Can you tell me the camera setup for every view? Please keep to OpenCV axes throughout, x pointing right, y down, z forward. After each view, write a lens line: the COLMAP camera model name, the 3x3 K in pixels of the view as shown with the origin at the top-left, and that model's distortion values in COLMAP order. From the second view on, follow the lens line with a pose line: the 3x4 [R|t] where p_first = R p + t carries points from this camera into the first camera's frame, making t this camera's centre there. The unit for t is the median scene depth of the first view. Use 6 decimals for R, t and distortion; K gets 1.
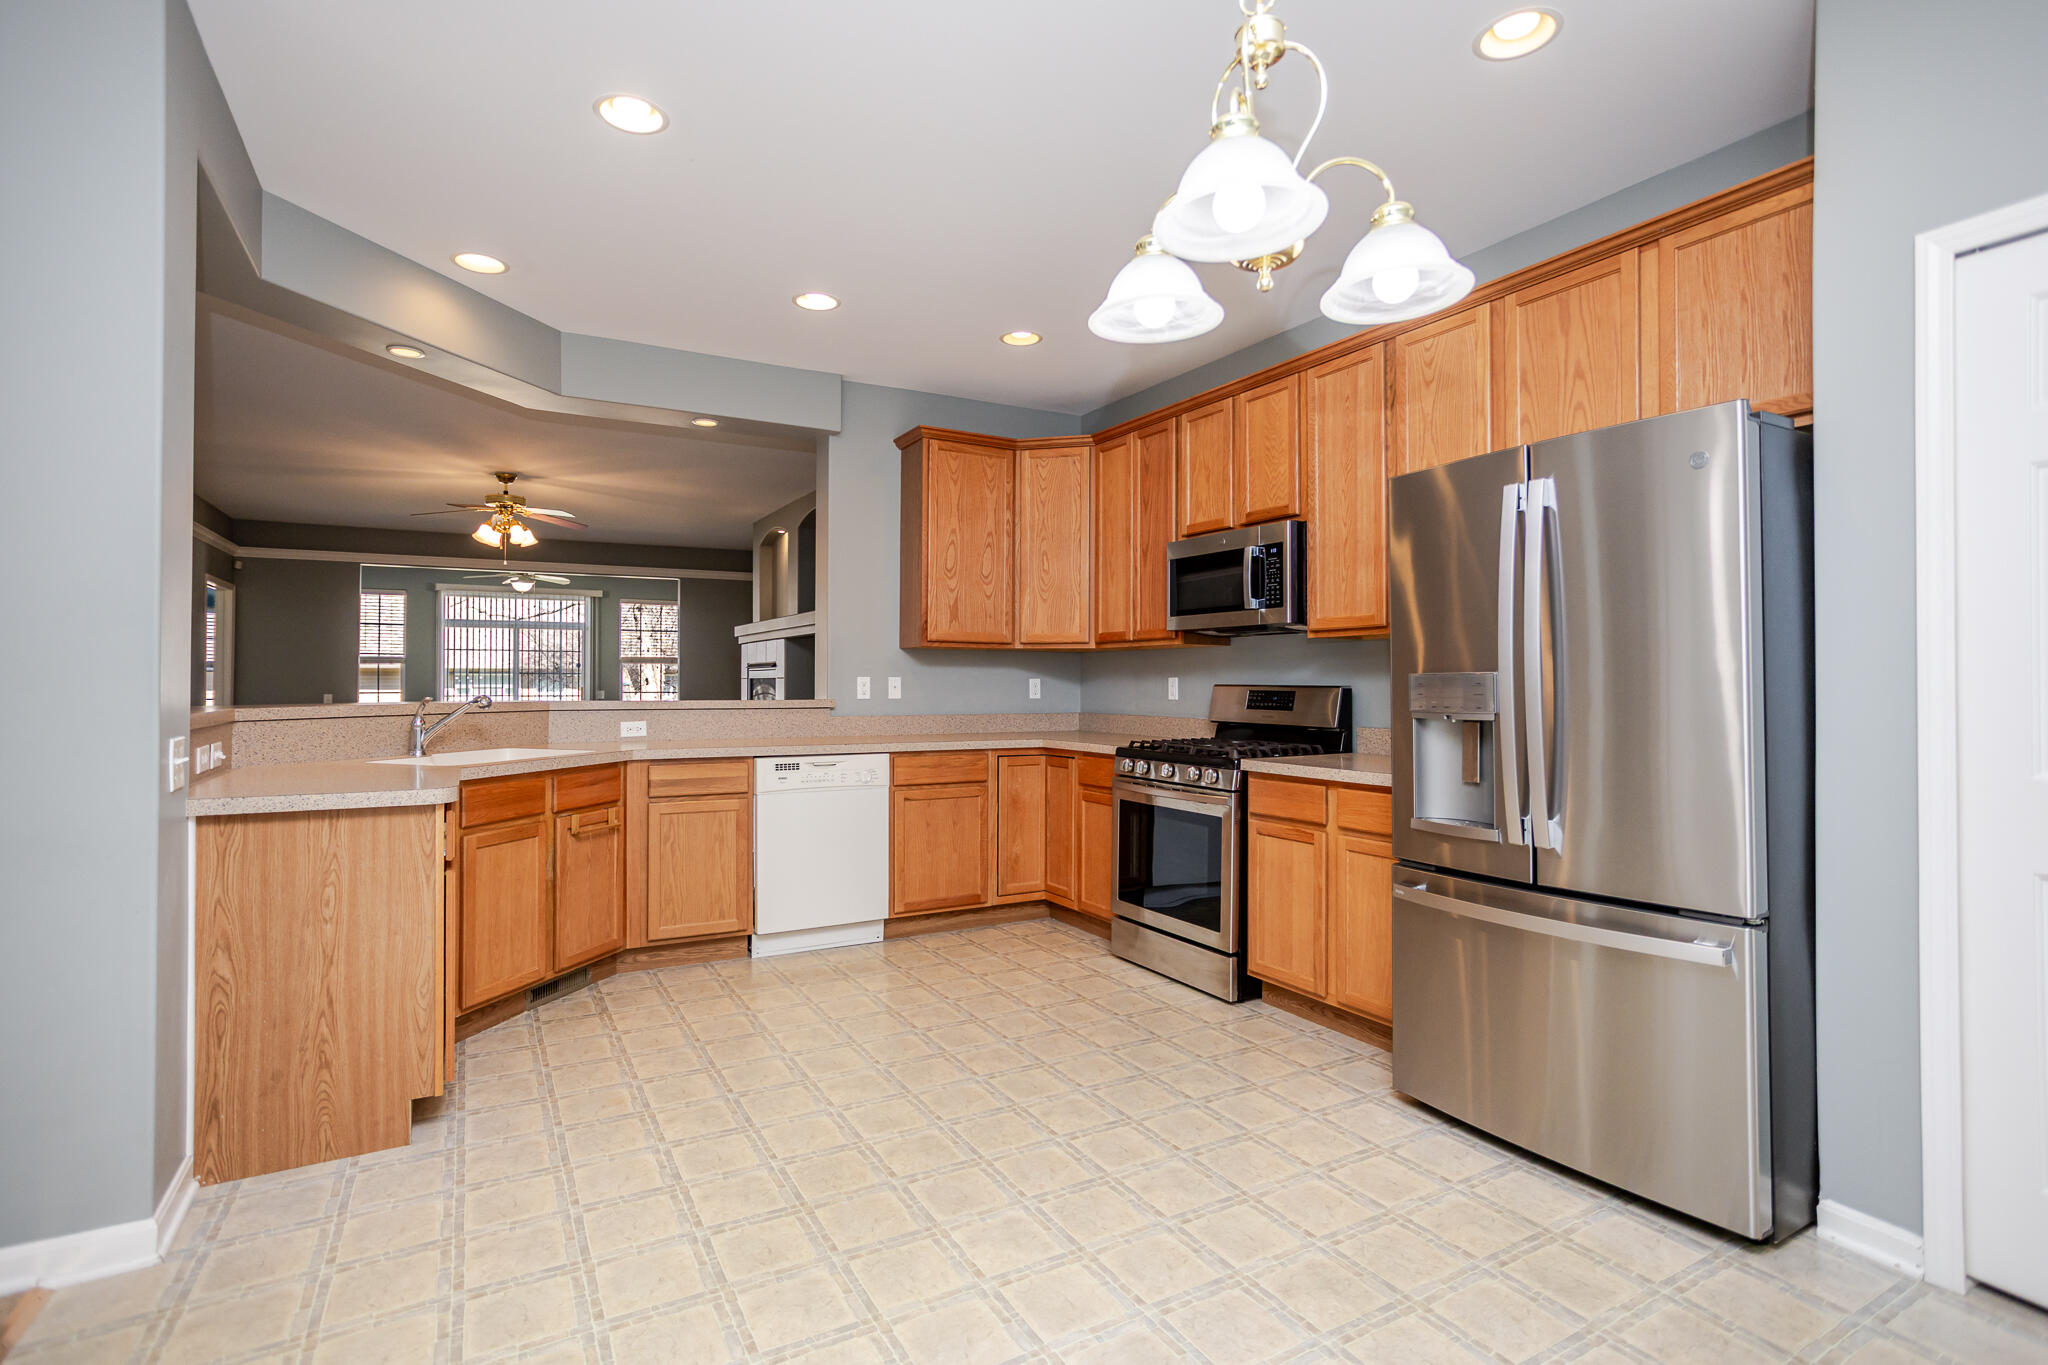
lens RADIAL K [[995.2, 0, 1048.7], [0, 995.2, 697.8], [0, 0, 1]] dist [-0.032332, 0.014762]
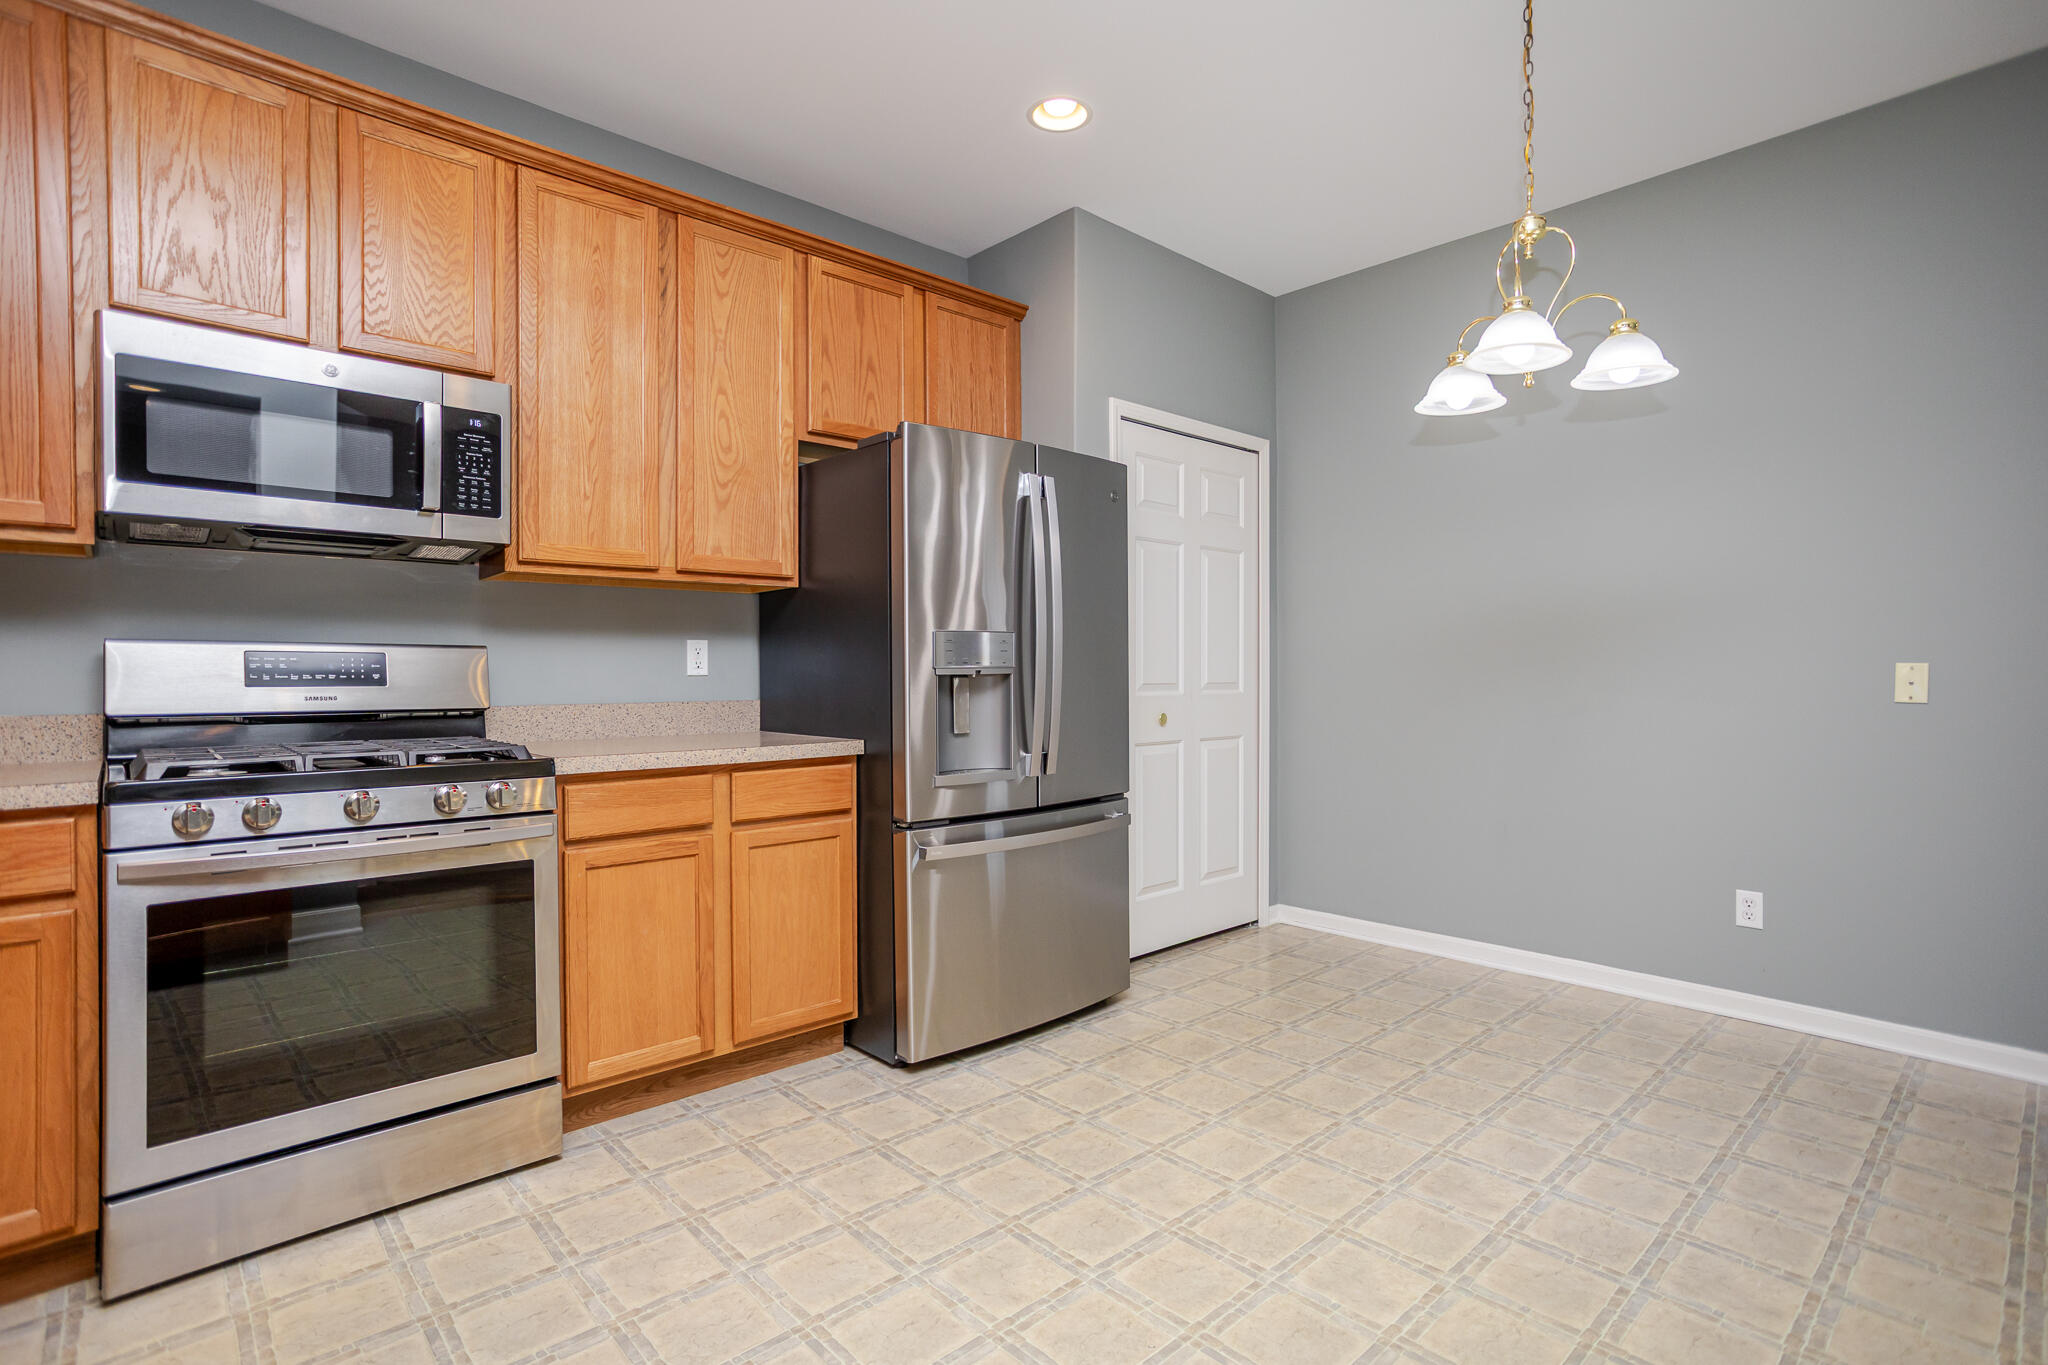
lens RADIAL K [[995.2, 0, 1026.3], [0, 995.2, 678.3], [0, 0, 1]] dist [-0.032332, 0.014762]
pose [[-0.214586, -0.011452, 0.976638, -0.388079], [0.014873, 0.999777, 0.014991, 0.005309], [-0.976592, 0.017742, -0.214368, 0.695979]]
